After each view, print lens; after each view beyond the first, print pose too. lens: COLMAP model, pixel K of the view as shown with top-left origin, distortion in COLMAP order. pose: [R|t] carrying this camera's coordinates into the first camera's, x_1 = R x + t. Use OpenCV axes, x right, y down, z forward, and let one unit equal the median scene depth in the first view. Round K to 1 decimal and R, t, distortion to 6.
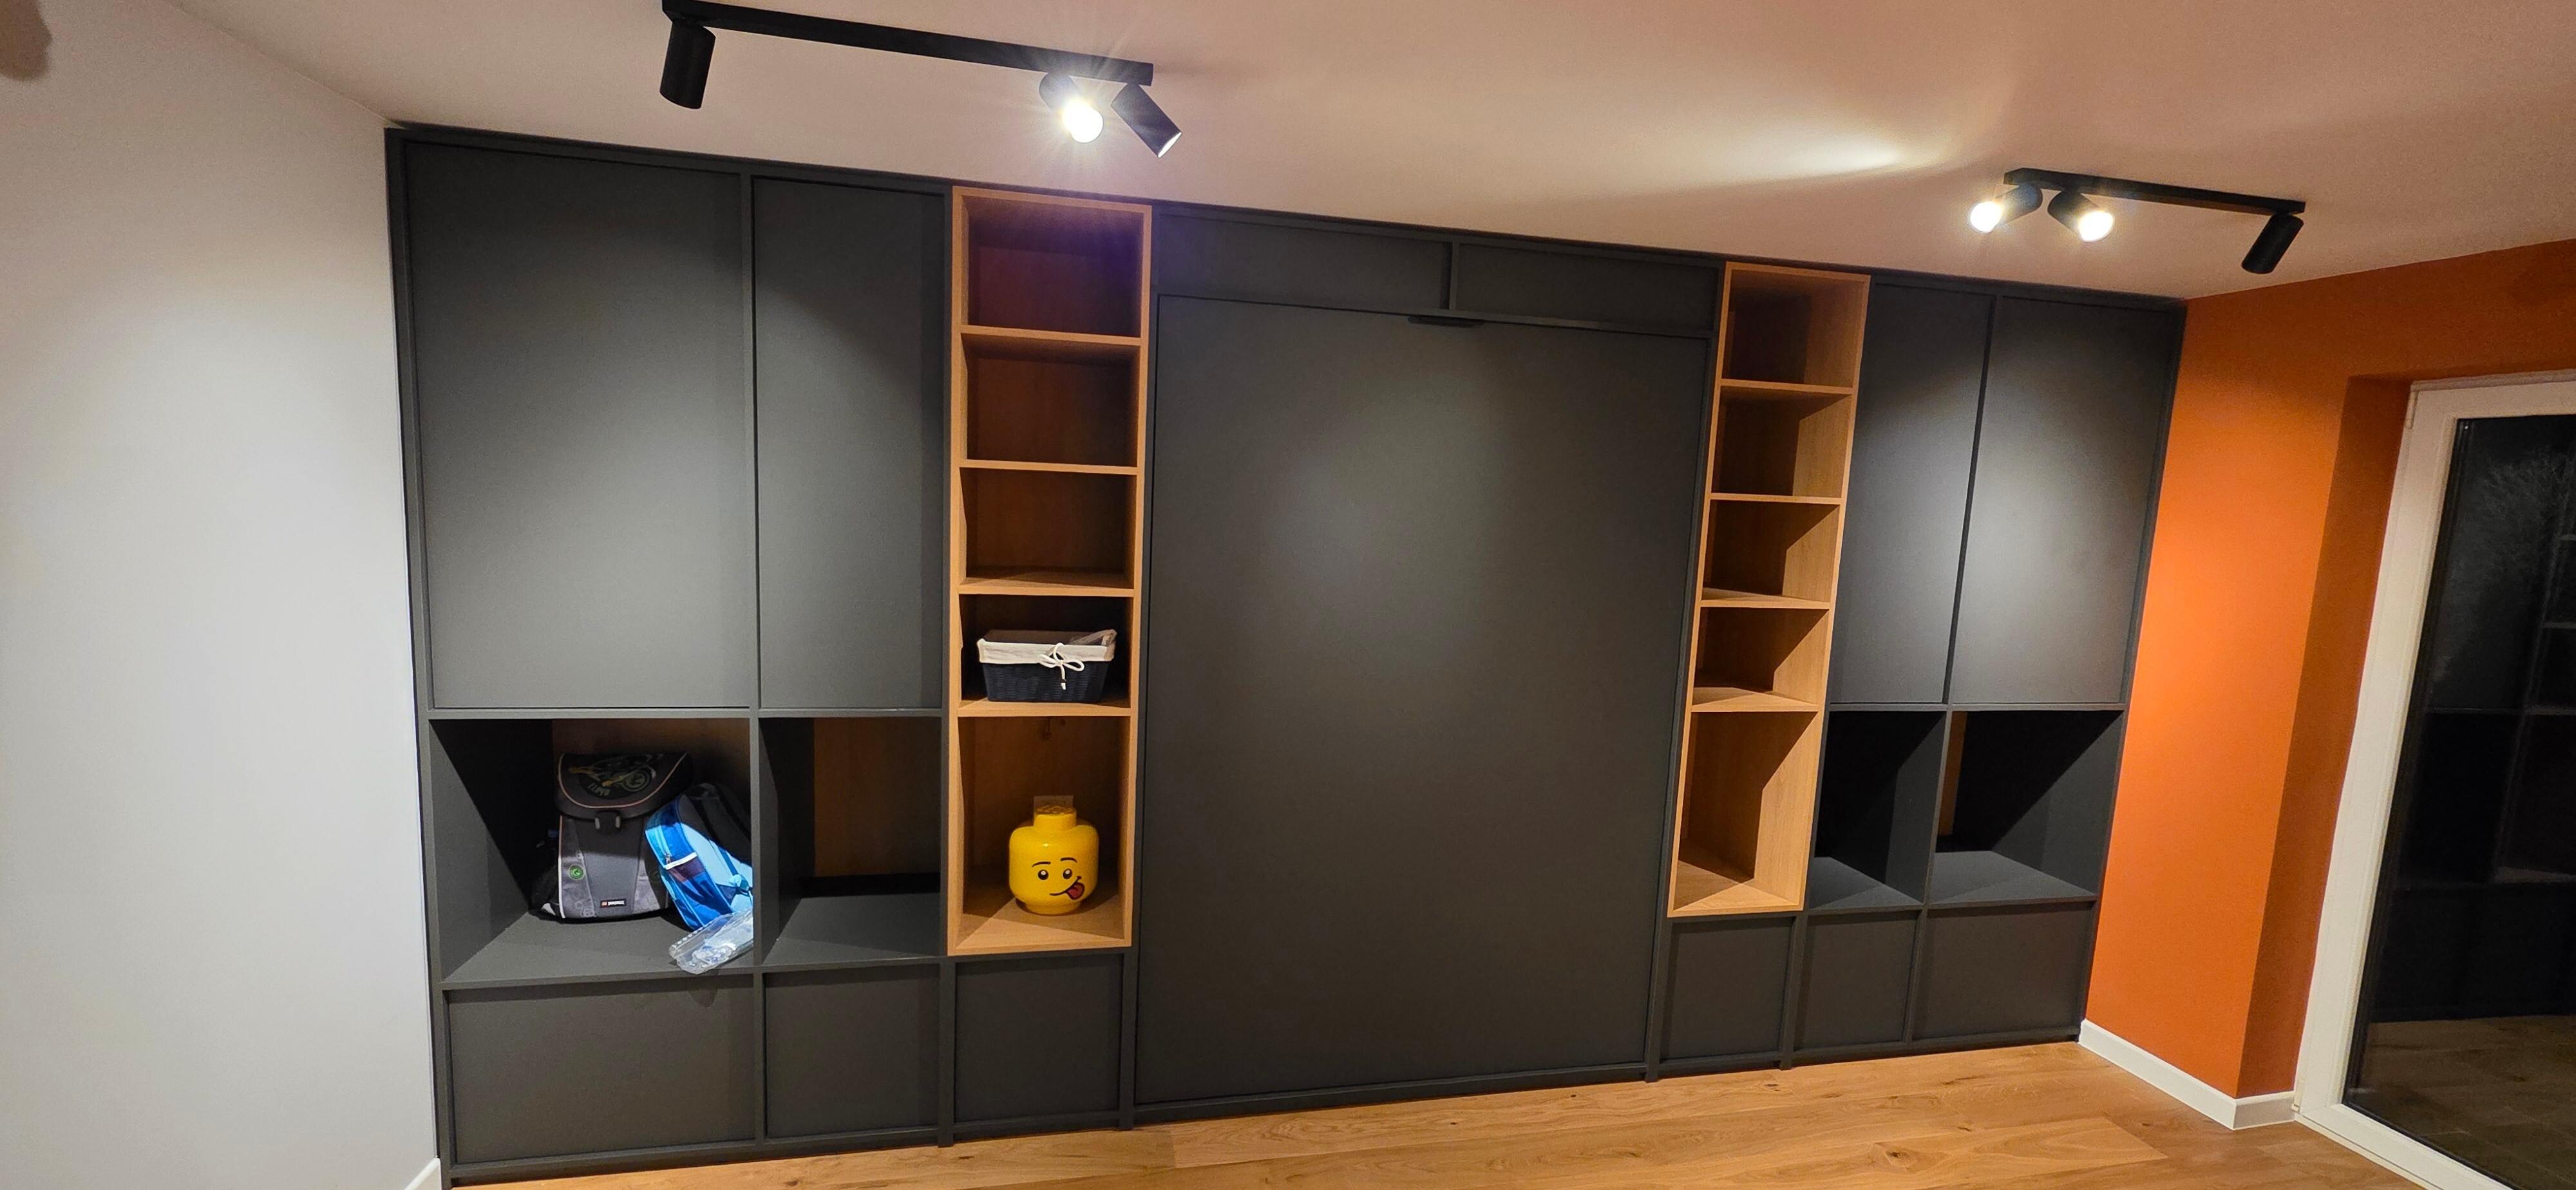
lens RADIAL K [[1023.2, 0, 1285.8], [0, 1023.2, 604.5], [0, 0, 1]] dist [0.000746, 0.000238]
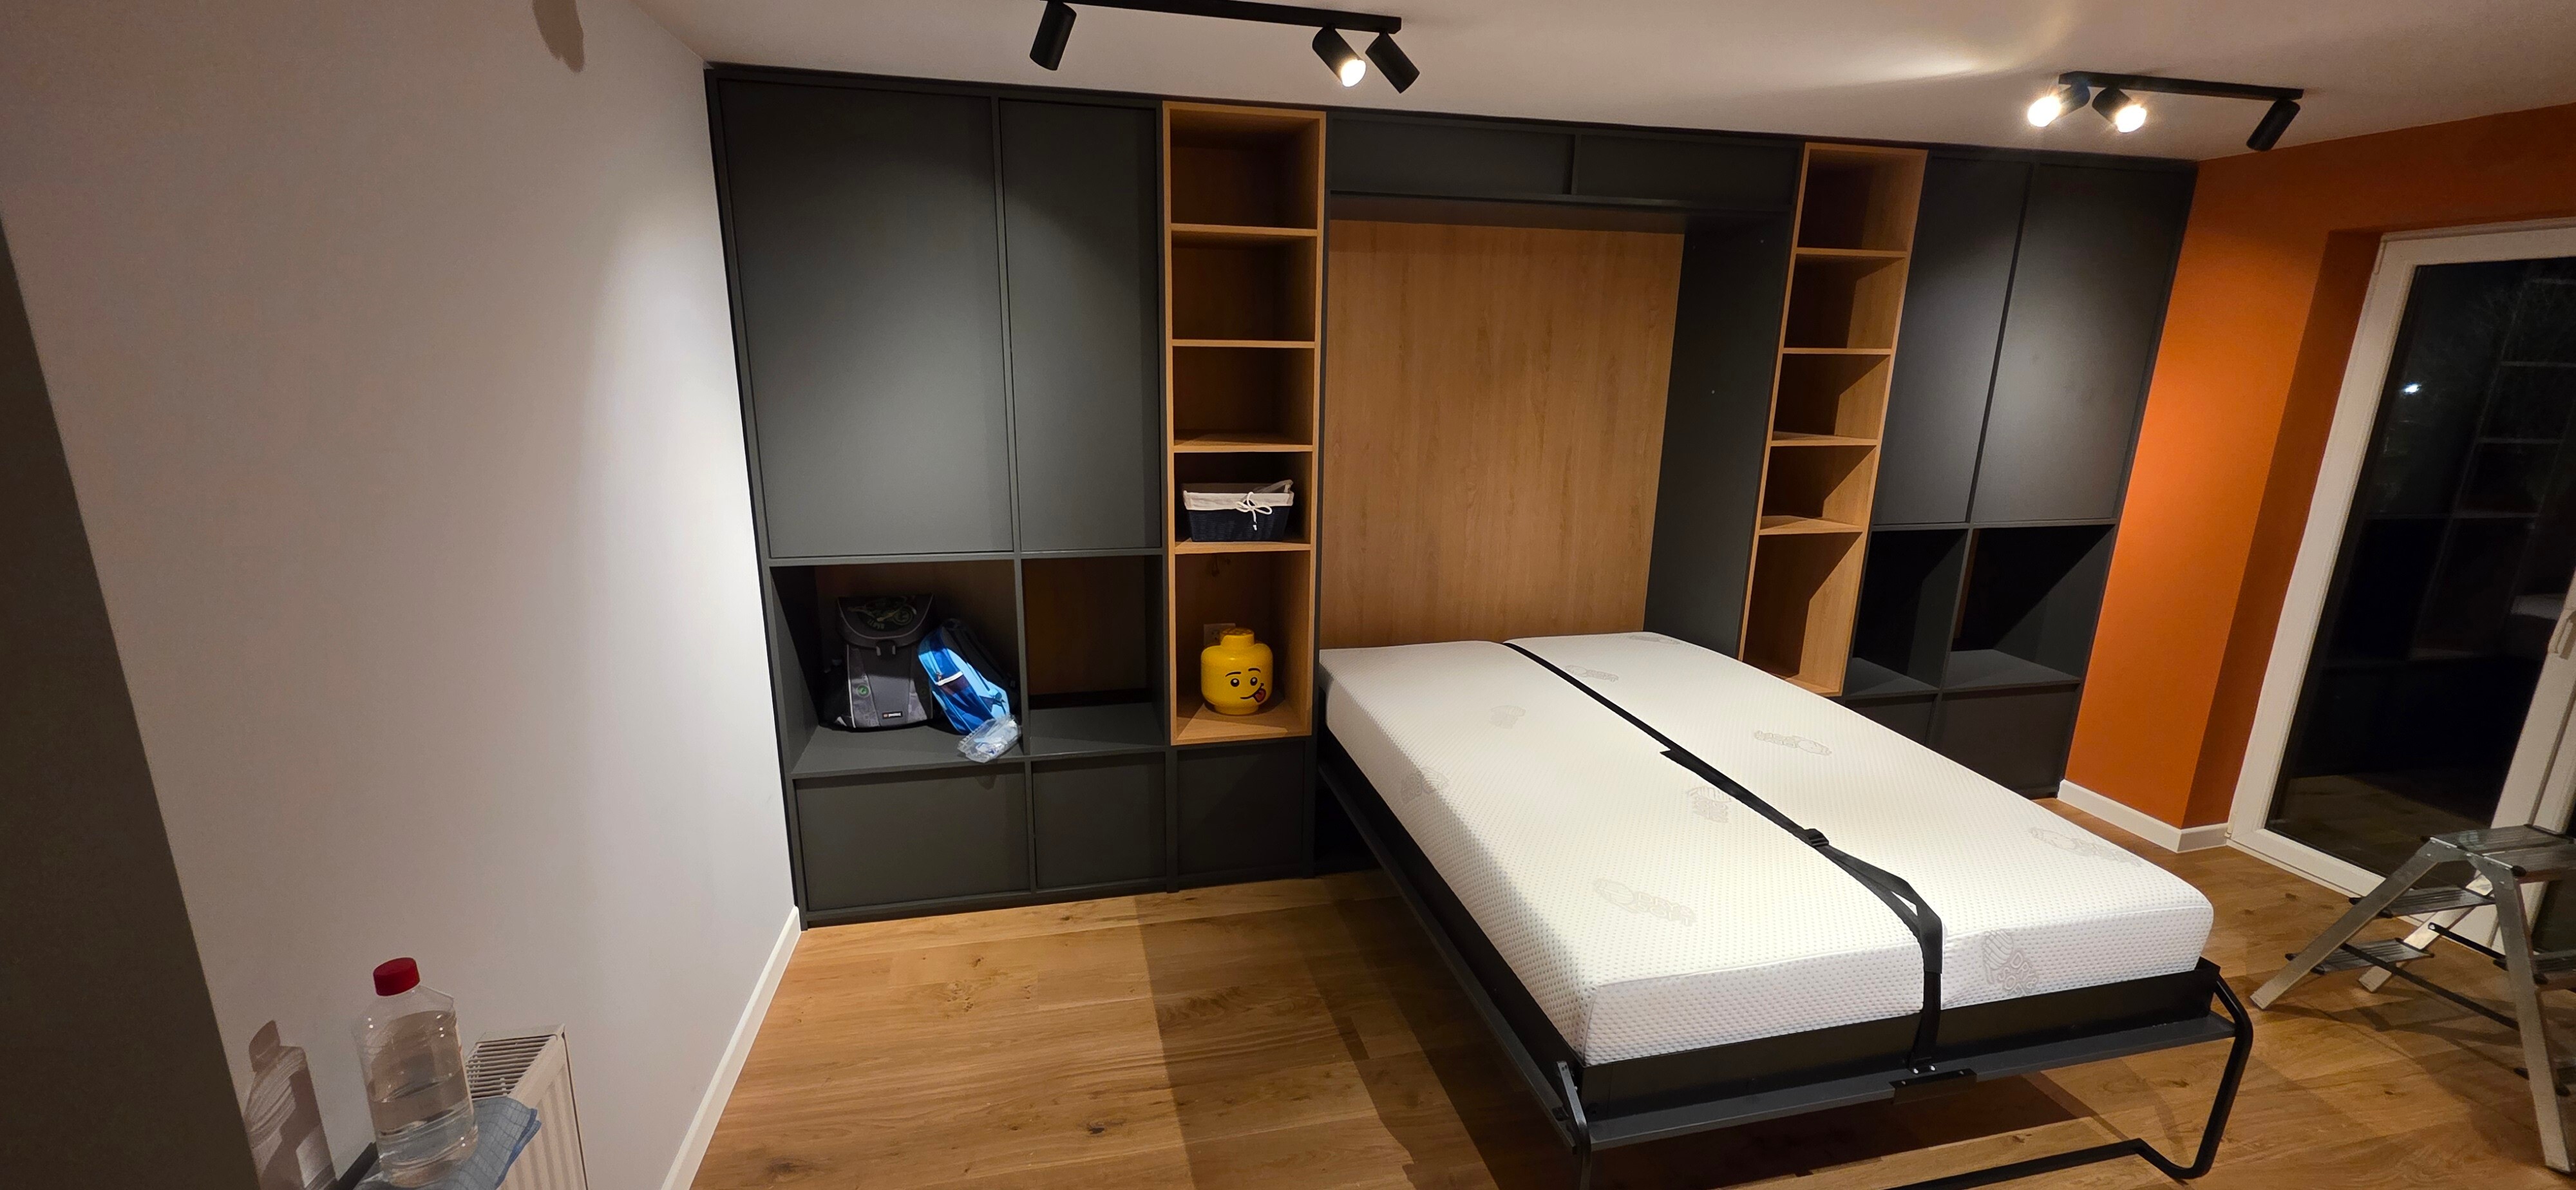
lens RADIAL K [[1023.2, 0, 1280.2], [0, 1023.2, 604.8], [0, 0, 1]] dist [0.001747, -0.000072]
pose [[0.999452, -0.032187, 0.007704, -0.195273], [0.030883, 0.990700, 0.132515, 0.010383], [-0.011897, -0.132204, 0.991151, -0.214805]]
